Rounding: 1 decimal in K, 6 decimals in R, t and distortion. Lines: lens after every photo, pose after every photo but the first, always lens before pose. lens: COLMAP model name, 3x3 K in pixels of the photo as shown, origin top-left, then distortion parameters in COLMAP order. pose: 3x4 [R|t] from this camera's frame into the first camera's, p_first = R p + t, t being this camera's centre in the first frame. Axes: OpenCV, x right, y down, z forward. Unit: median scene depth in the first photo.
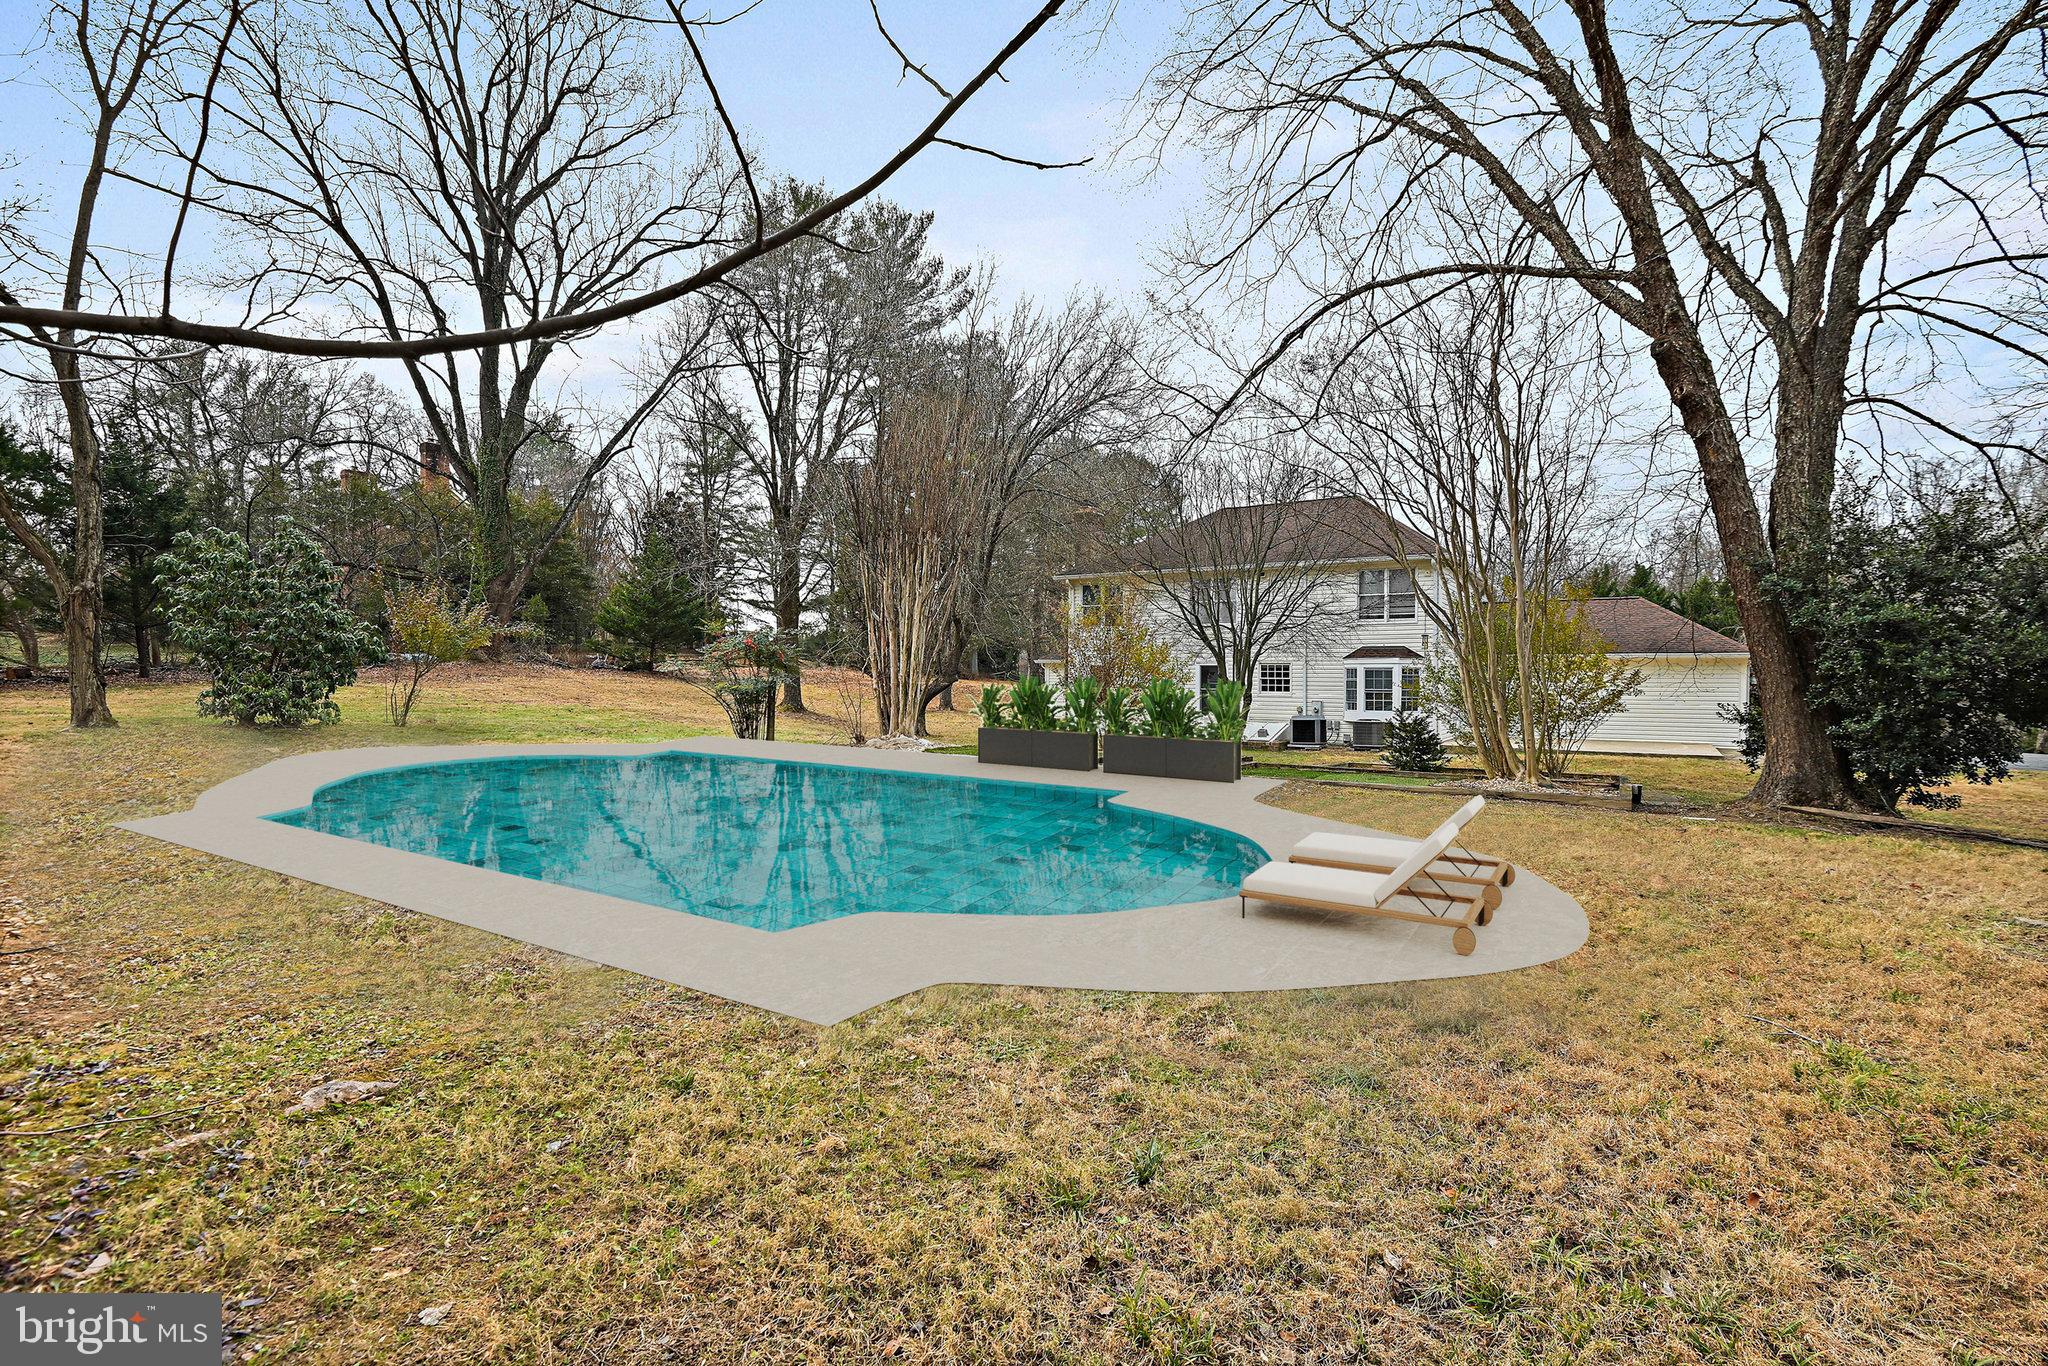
lens RADIAL K [[944.0, 0, 1023.7], [0, 944.0, 681.6], [0, 0, 1]] dist [-0.001989, -0.000283]
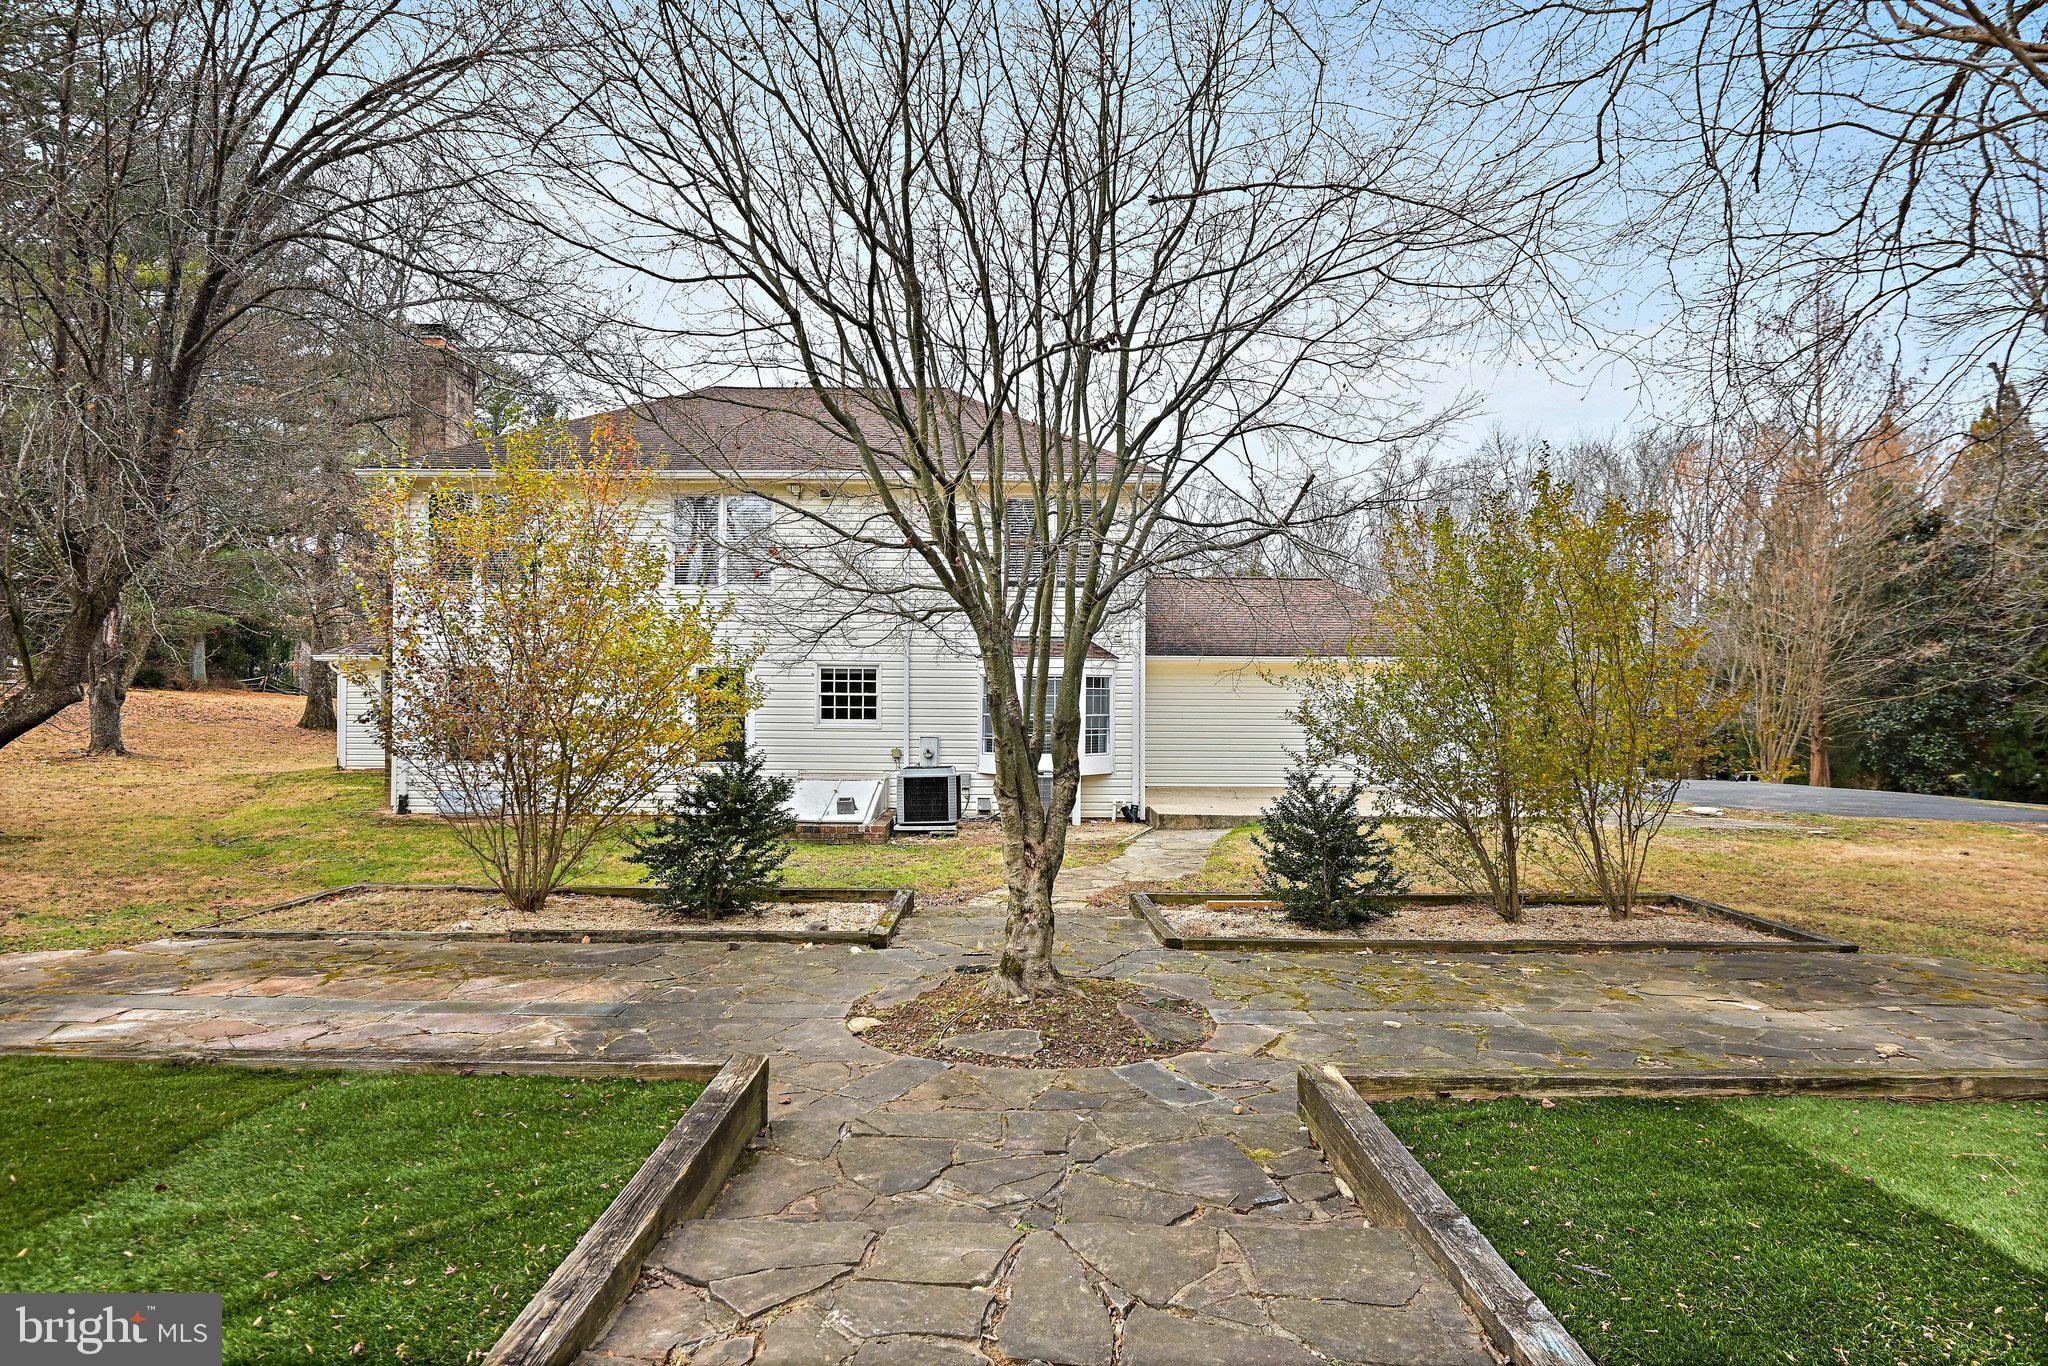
lens RADIAL K [[1134.6, 0, 1020.8], [0, 1134.6, 687.6], [0, 0, 1]] dist [-0.000642, 0.000019]
pose [[0.847382, 0.003791, 0.530970, 0.013601], [-0.001731, 0.999989, -0.004377, -0.004555], [-0.530980, 0.002790, 0.847380, 0.415478]]
